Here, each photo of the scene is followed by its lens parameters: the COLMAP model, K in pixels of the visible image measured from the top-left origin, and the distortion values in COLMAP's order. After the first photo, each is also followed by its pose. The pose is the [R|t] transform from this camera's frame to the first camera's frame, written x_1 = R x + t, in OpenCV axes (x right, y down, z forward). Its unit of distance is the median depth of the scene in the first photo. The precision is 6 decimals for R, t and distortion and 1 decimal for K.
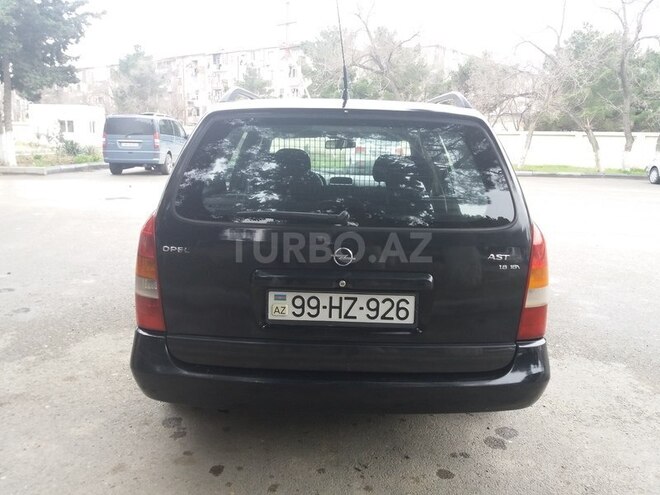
lens RADIAL K [[526.2, 0, 330.1], [0, 526.2, 229.8], [0, 0, 1]] dist [0.097168, -0.161218]
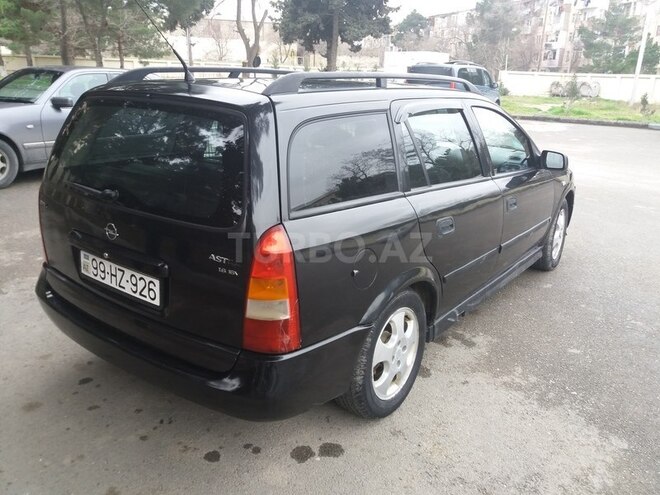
lens RADIAL K [[539.4, 0, 327.4], [0, 539.4, 232.4], [0, 0, 1]] dist [-0.016685, -0.007010]
pose [[0.813236, 0.164792, -0.558114, 0.996840], [-0.108645, 0.985199, 0.132587, -0.142360], [0.571703, -0.047188, 0.819103, 0.327941]]
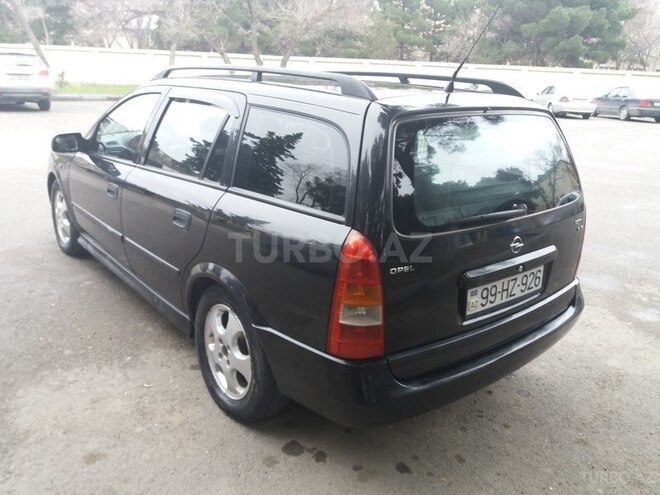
lens RADIAL K [[553.4, 0, 327.7], [0, 553.4, 213.7], [0, 0, 1]] dist [0.000130, -0.007321]
pose [[0.767839, -0.147707, 0.623382, -1.000732], [0.073370, 0.986930, 0.143475, -0.214519], [-0.636427, -0.064428, 0.768641, 0.334594]]
